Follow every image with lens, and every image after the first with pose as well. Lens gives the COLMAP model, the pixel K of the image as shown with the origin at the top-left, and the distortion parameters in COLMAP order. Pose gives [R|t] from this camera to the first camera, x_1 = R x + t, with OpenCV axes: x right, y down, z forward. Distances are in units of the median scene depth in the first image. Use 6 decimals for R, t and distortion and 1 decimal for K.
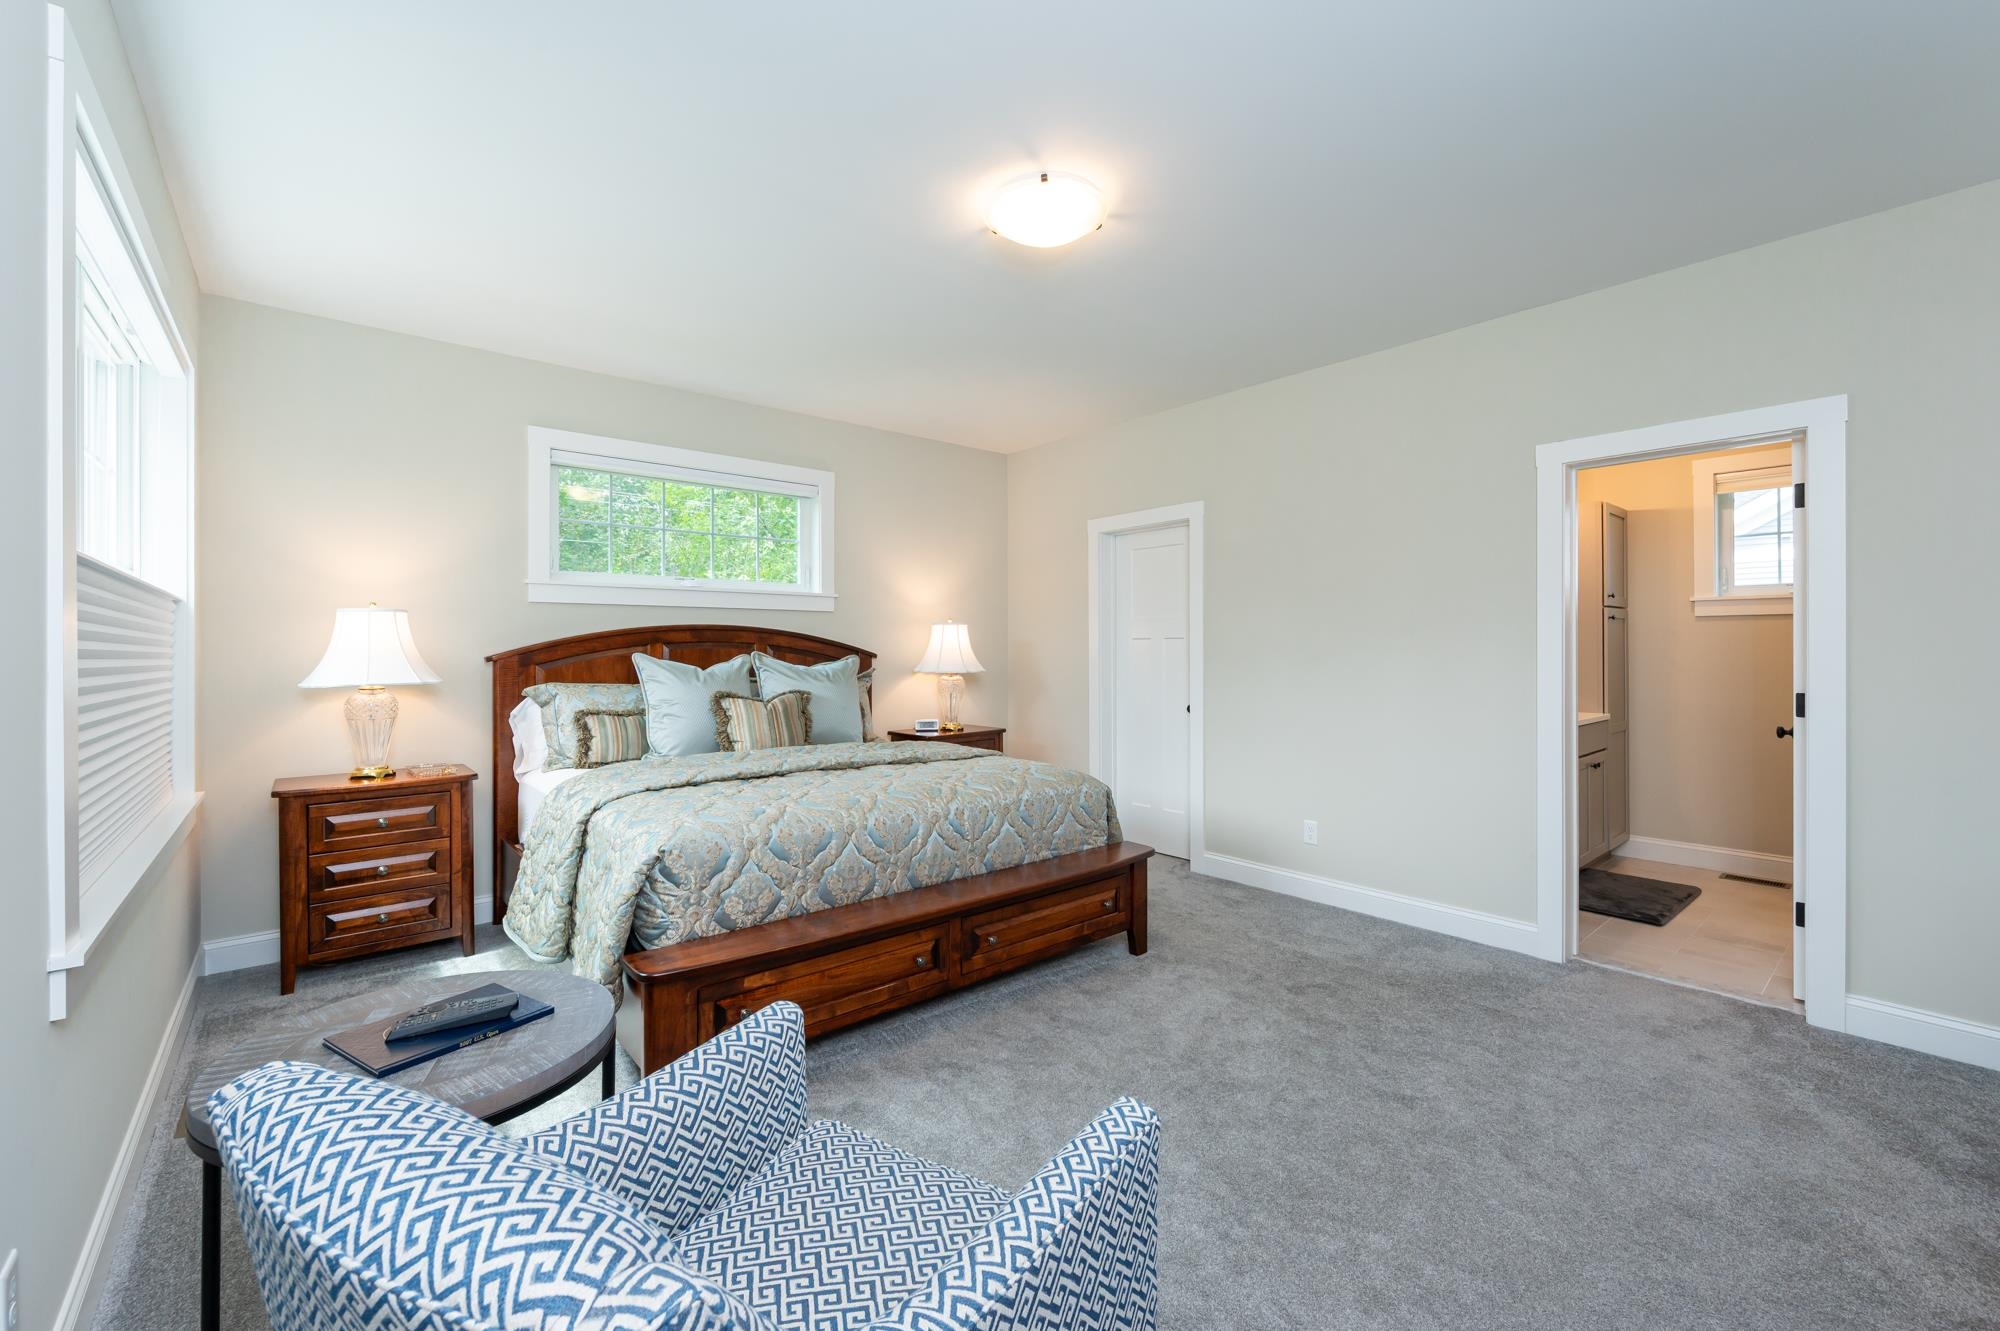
lens RADIAL K [[824.0, 0, 995.1], [0, 824.0, 641.5], [0, 0, 1]] dist [-0.000163, 0.000163]
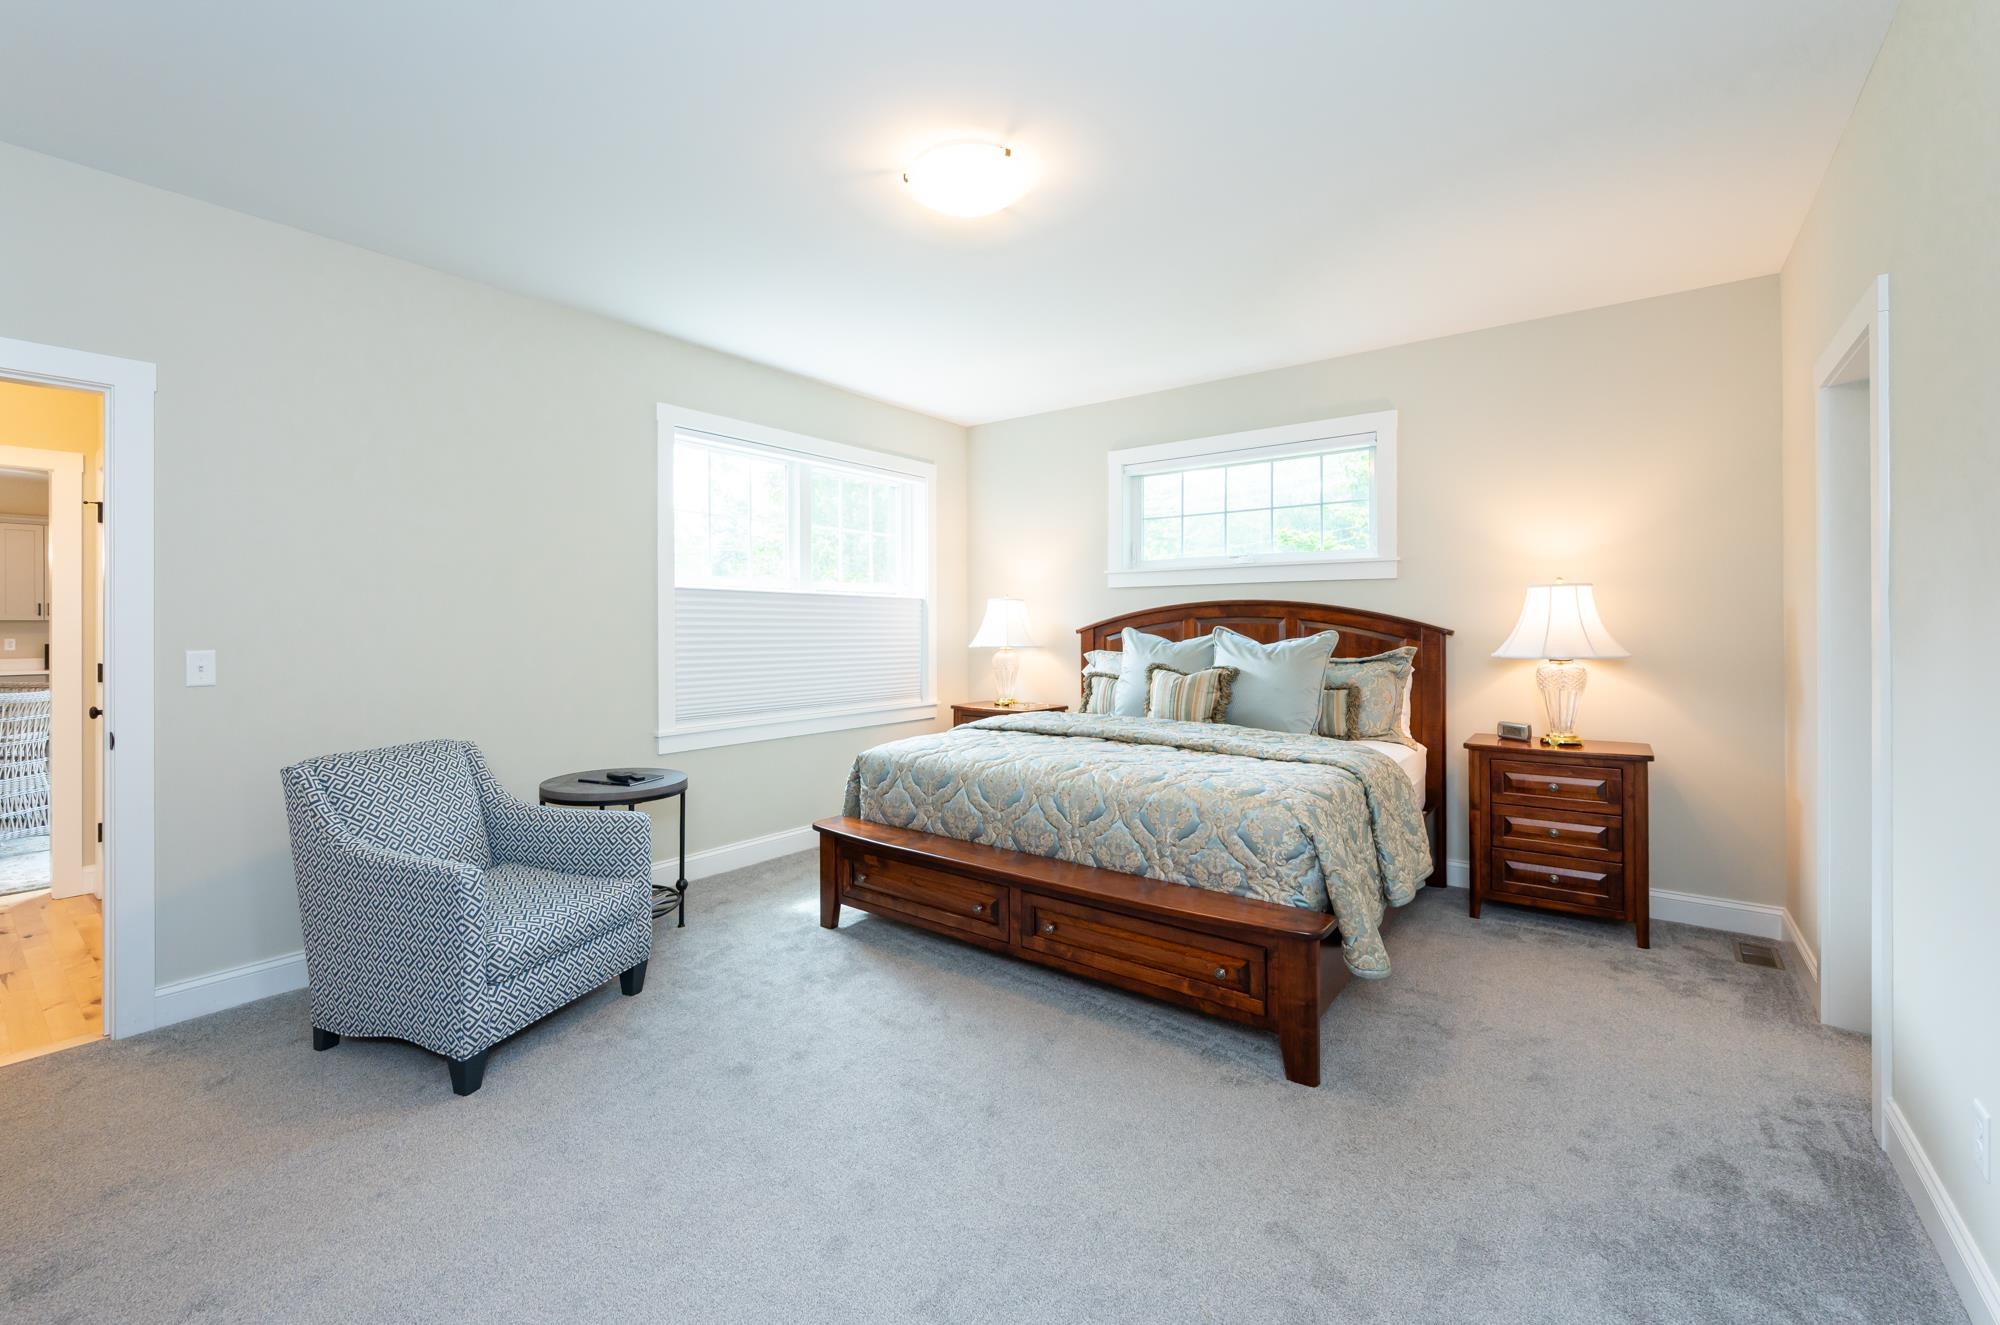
lens RADIAL K [[824.0, 0, 995.1], [0, 824.0, 638.5], [0, 0, 1]] dist [-0.000163, 0.000163]
pose [[0.222933, 0.020155, -0.974625, 0.598084], [0.010930, 0.999672, 0.023173, 0.000782], [0.974773, -0.015819, 0.222639, 0.477630]]
